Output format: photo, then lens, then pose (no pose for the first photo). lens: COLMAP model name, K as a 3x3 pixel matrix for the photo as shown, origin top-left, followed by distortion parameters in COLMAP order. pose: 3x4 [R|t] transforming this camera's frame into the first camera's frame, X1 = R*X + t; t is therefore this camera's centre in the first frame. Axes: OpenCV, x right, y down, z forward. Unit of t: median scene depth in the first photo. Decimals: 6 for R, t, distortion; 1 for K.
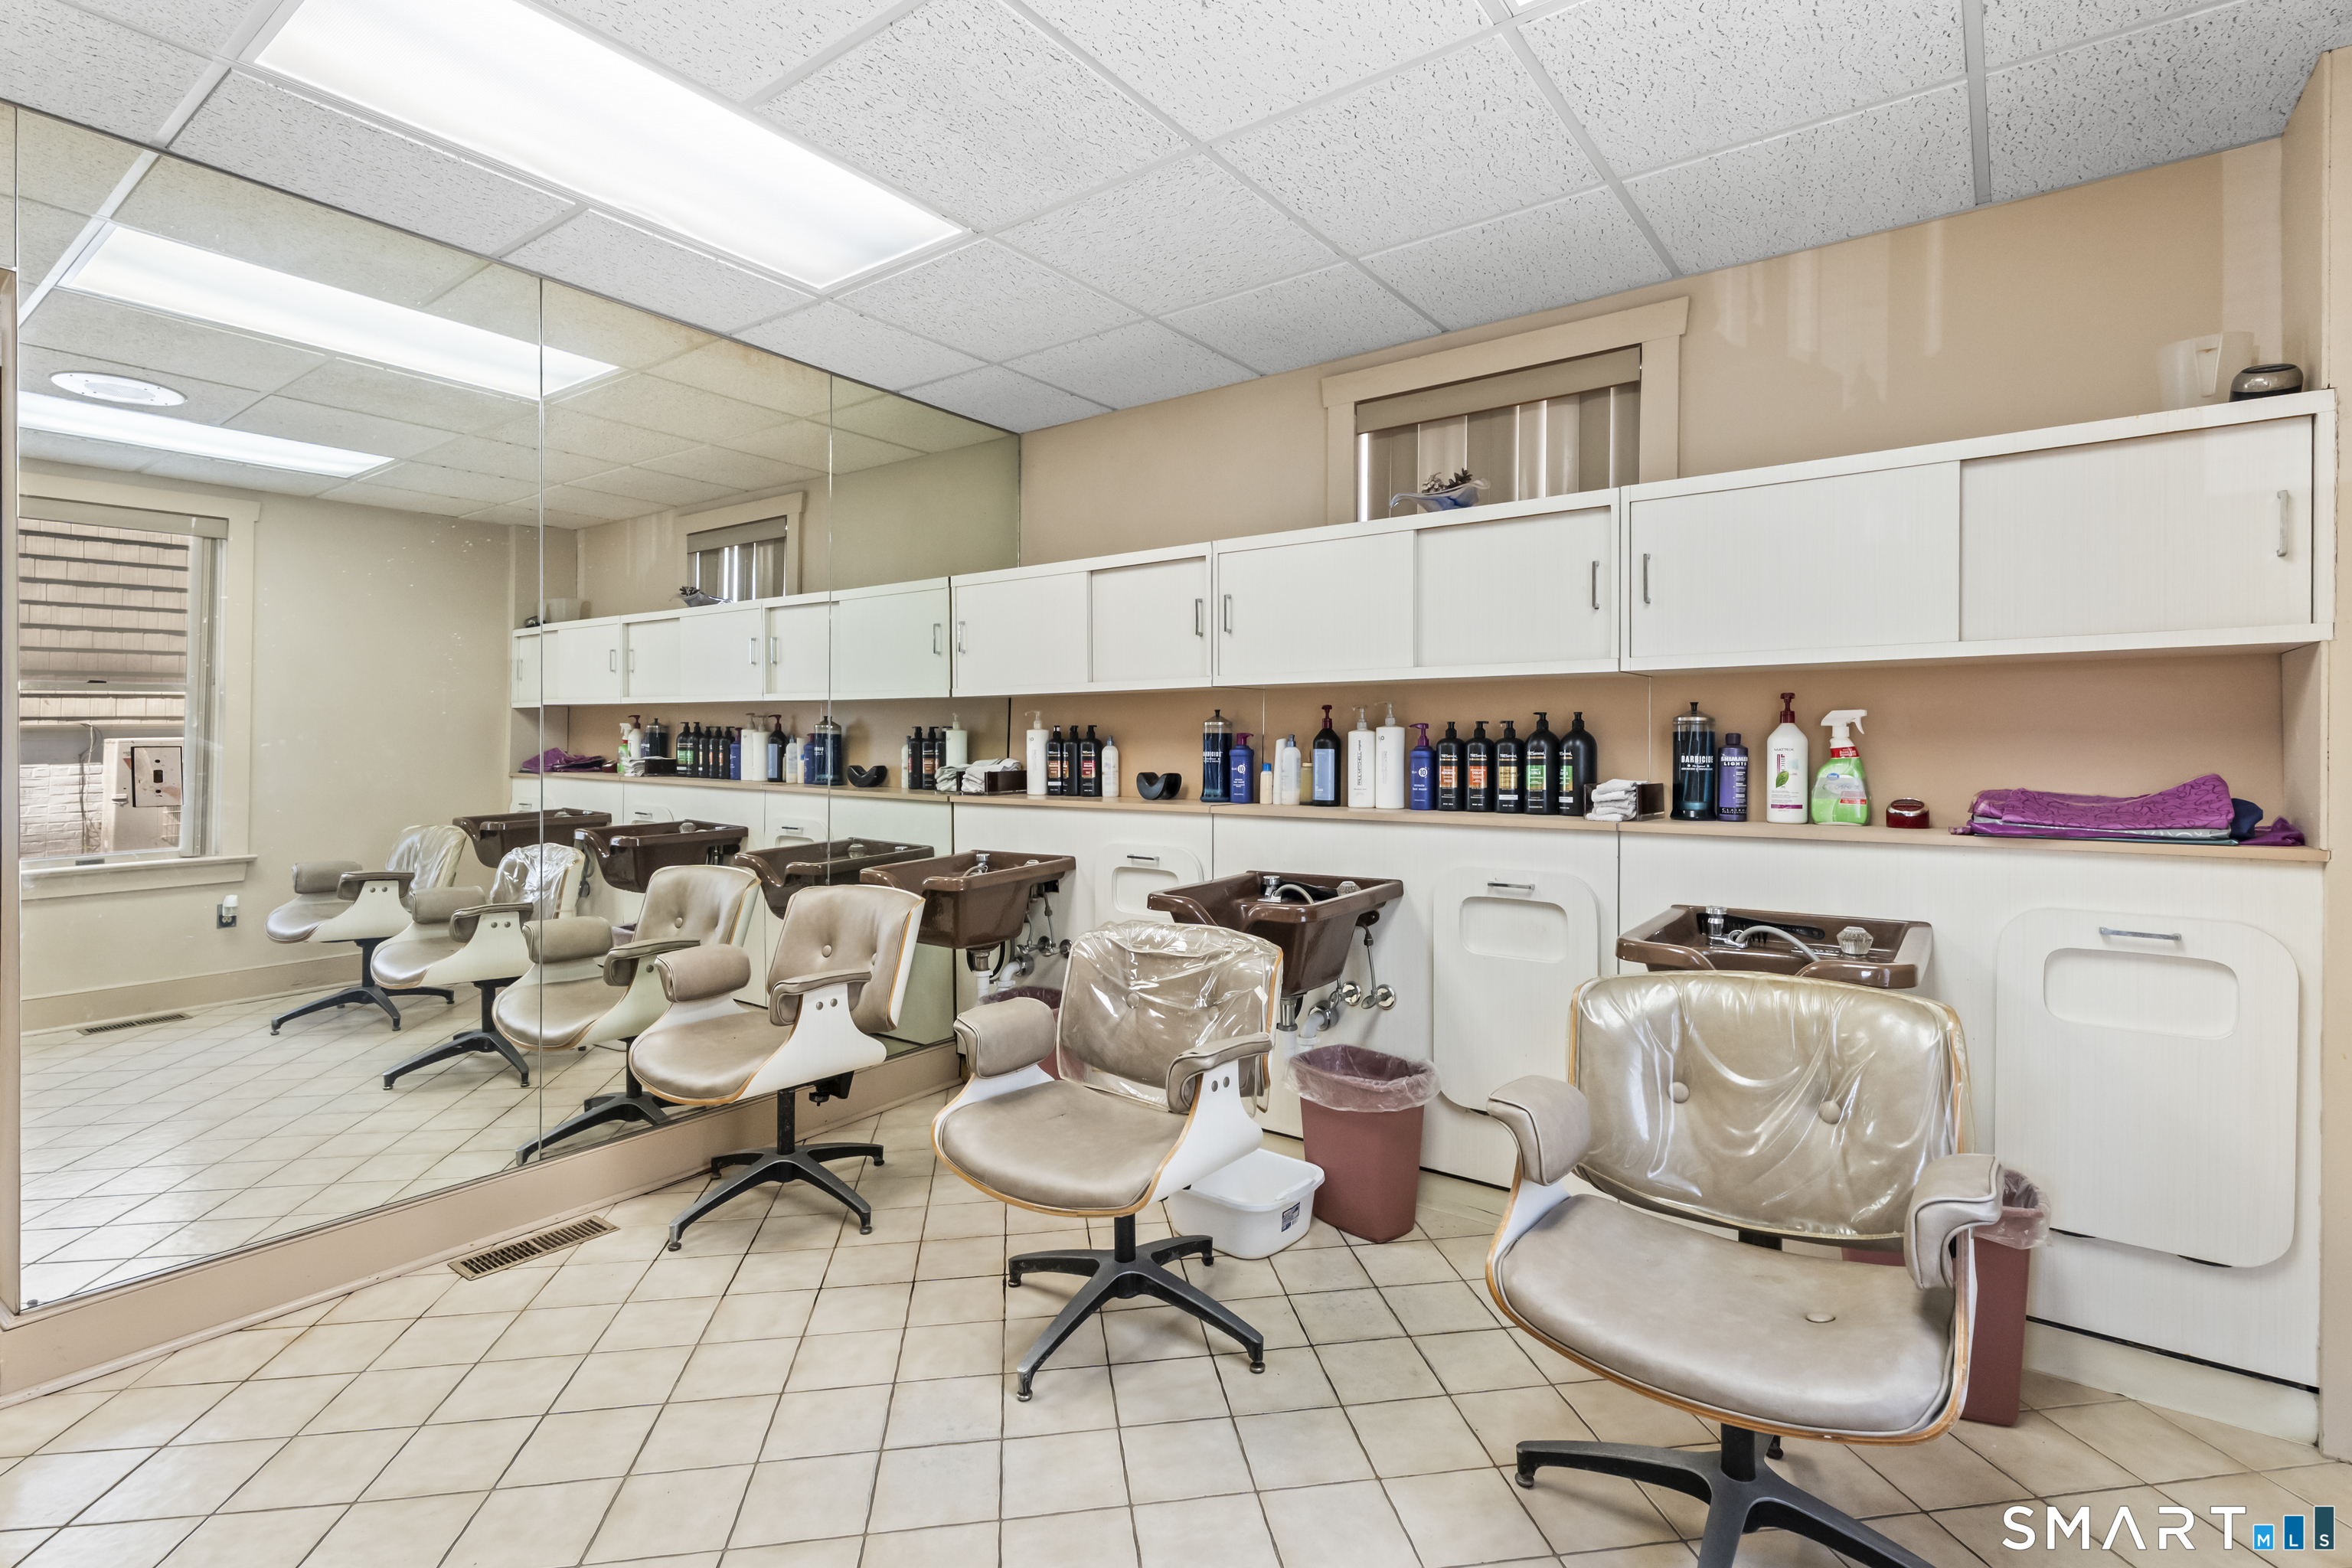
lens RADIAL K [[1131.8, 0, 1168.6], [0, 1131.8, 762.2], [0, 0, 1]] dist [0.006589, -0.001351]
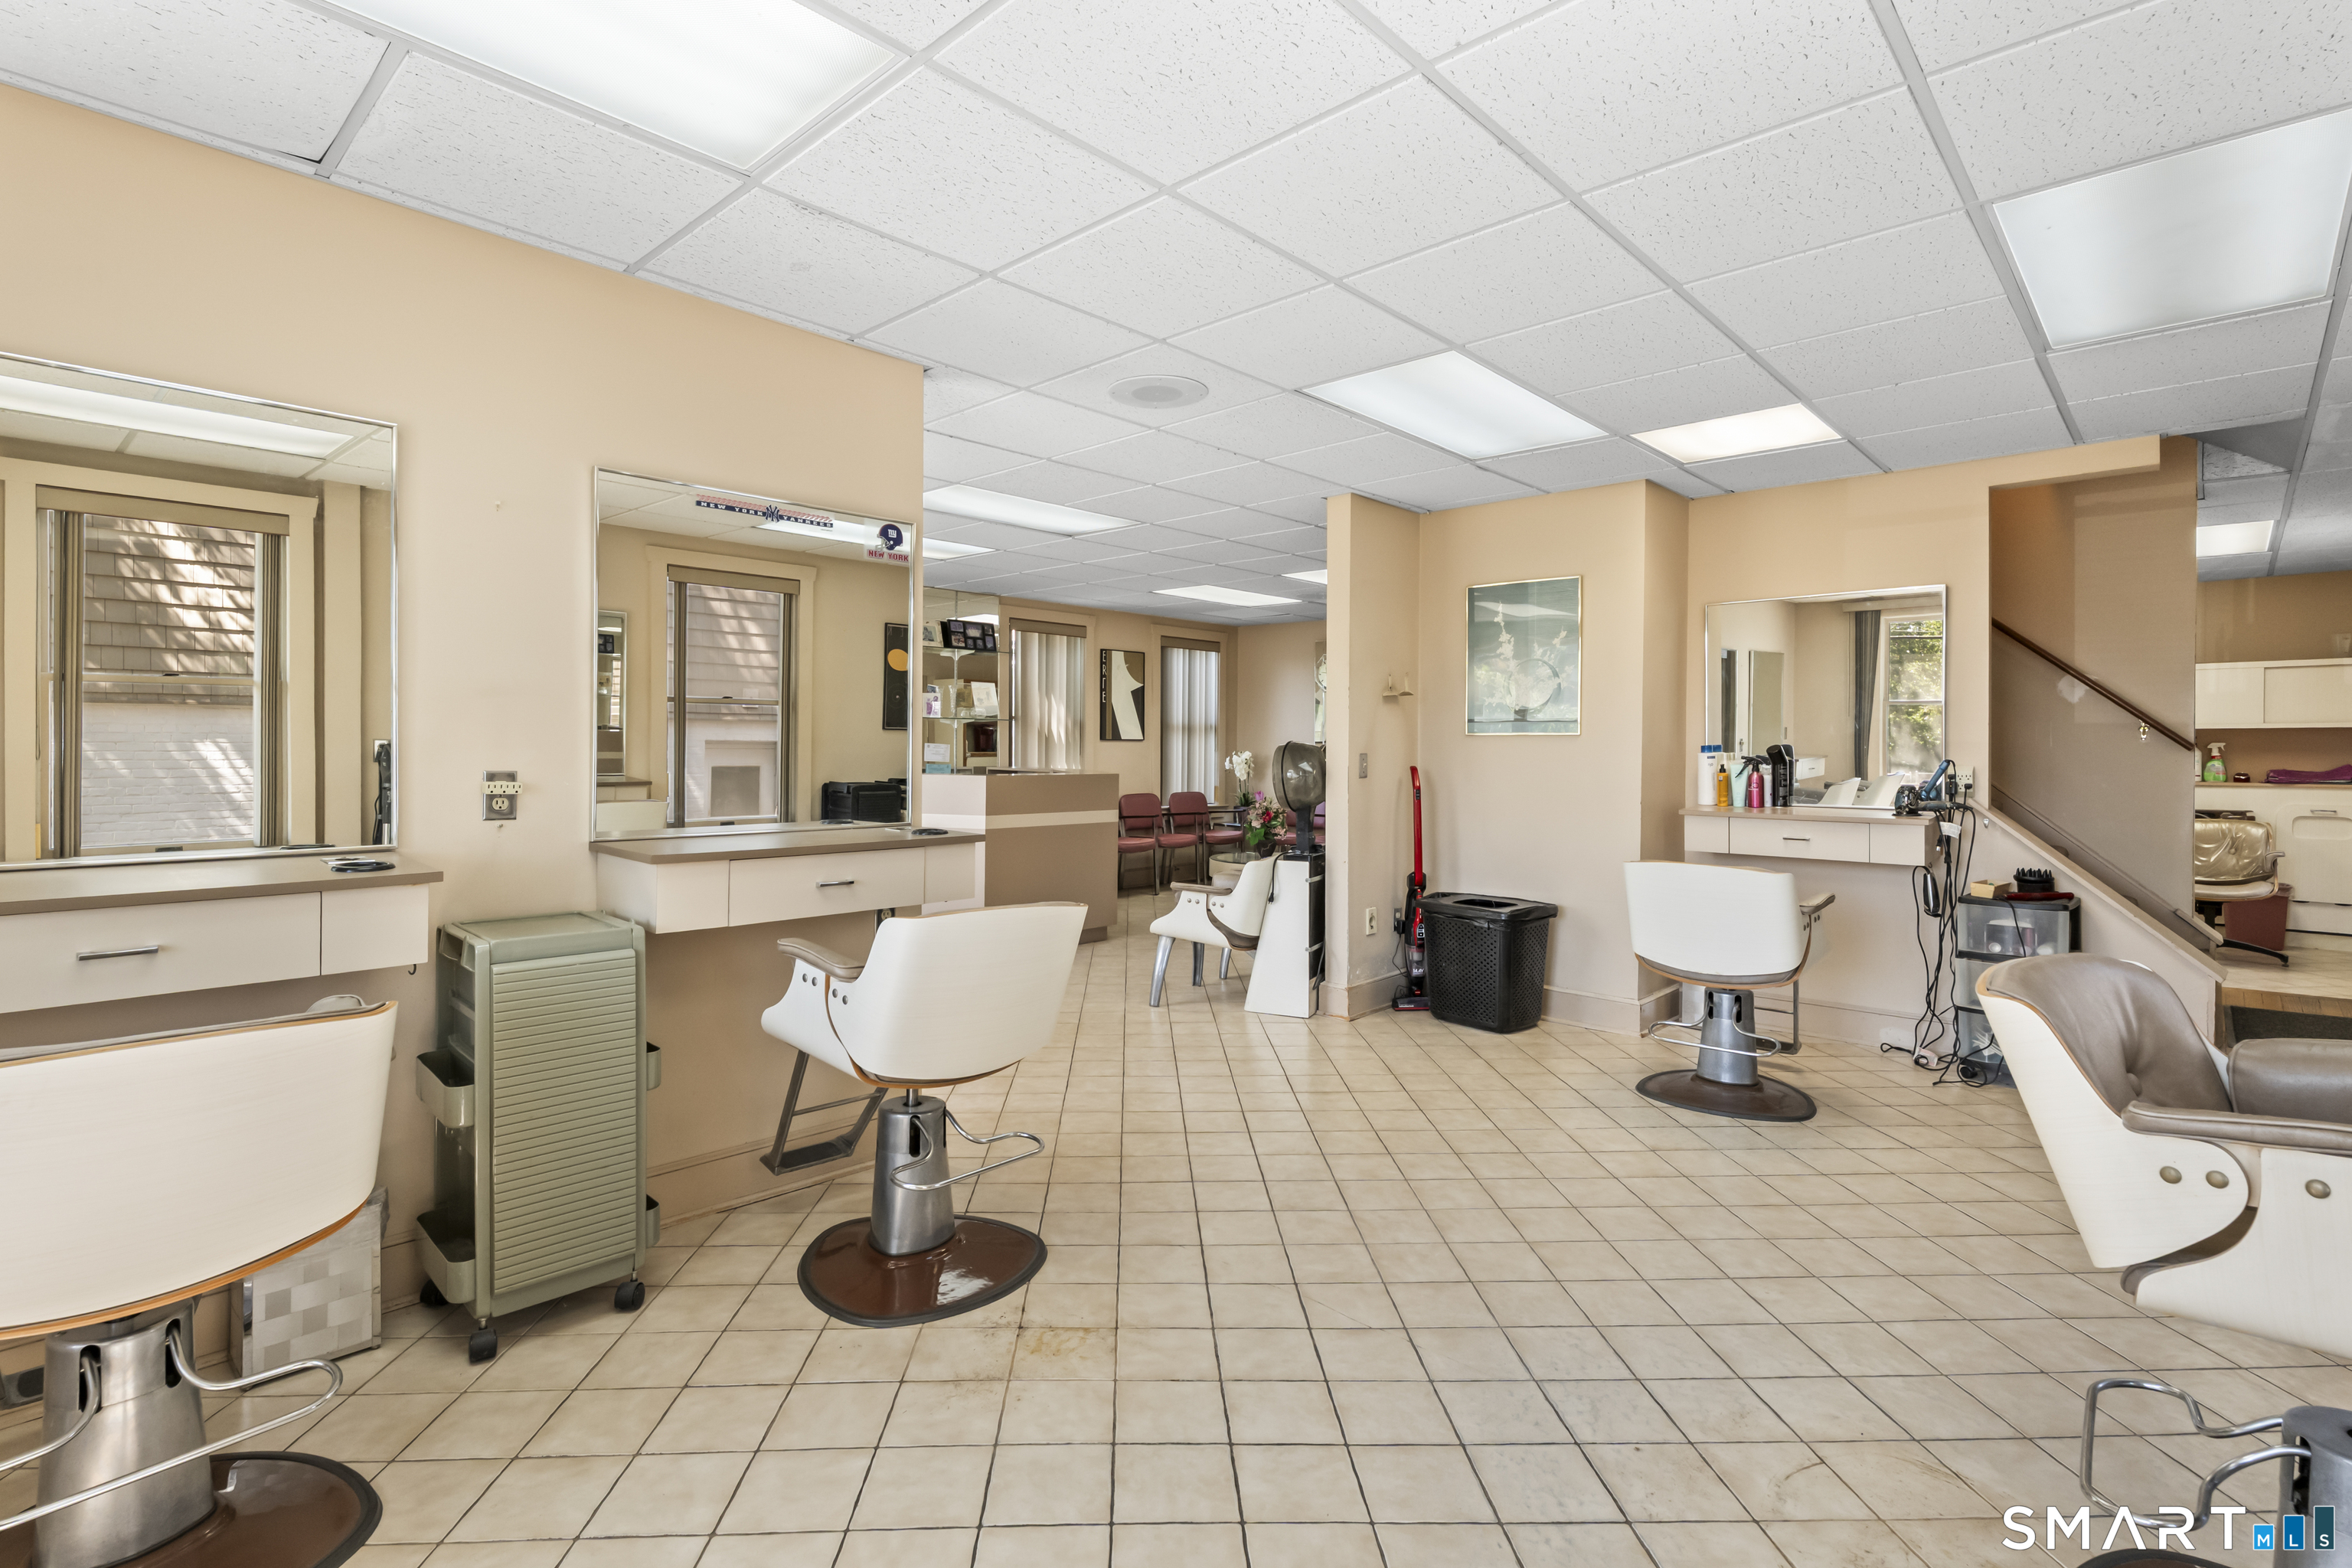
lens RADIAL K [[1131.8, 0, 1174.6], [0, 1131.8, 762.7], [0, 0, 1]] dist [0.006589, -0.001351]
pose [[0.994422, 0.001062, -0.105469, -1.829390], [-0.000874, 0.999998, 0.001827, 0.002449], [0.105471, -0.001724, 0.994421, -2.279229]]
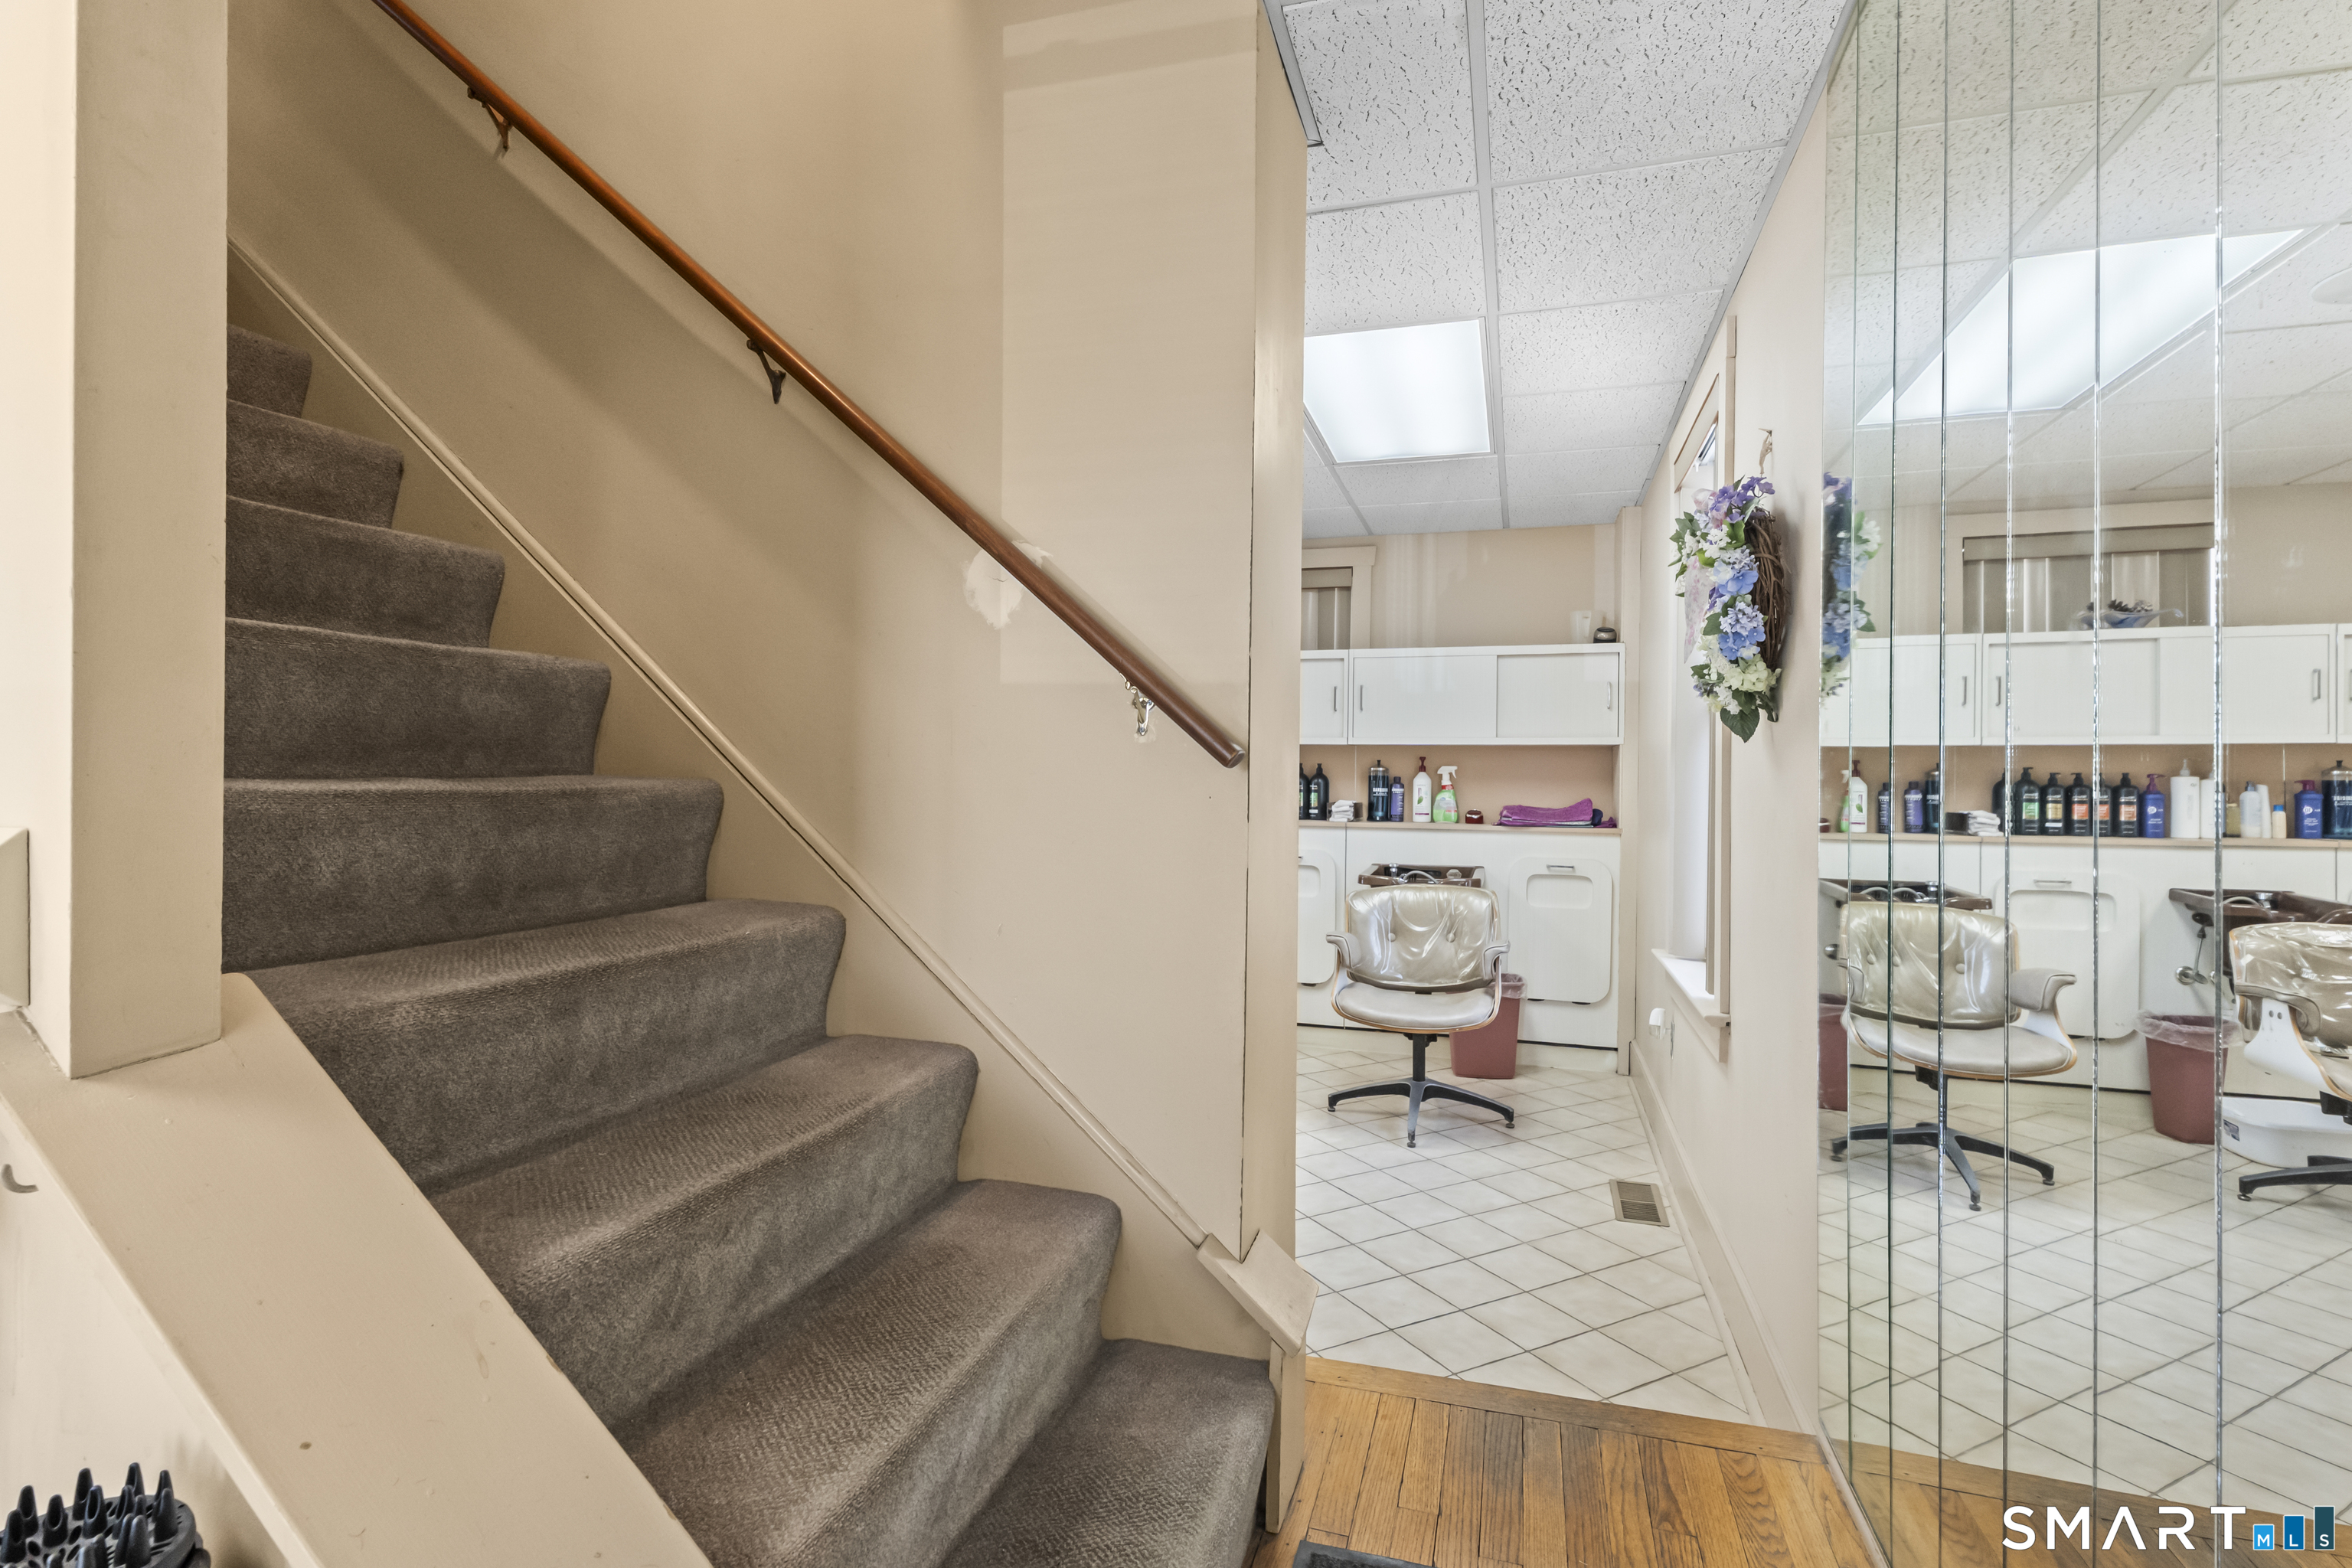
lens RADIAL K [[1131.8, 0, 1176.0], [0, 1131.8, 794.3], [0, 0, 1]] dist [0.006589, -0.001351]
pose [[0.941460, 0.004157, 0.337100, -0.563258], [-0.006932, 0.999951, 0.007029, -0.006948], [-0.337054, -0.008954, 0.941443, -0.770767]]
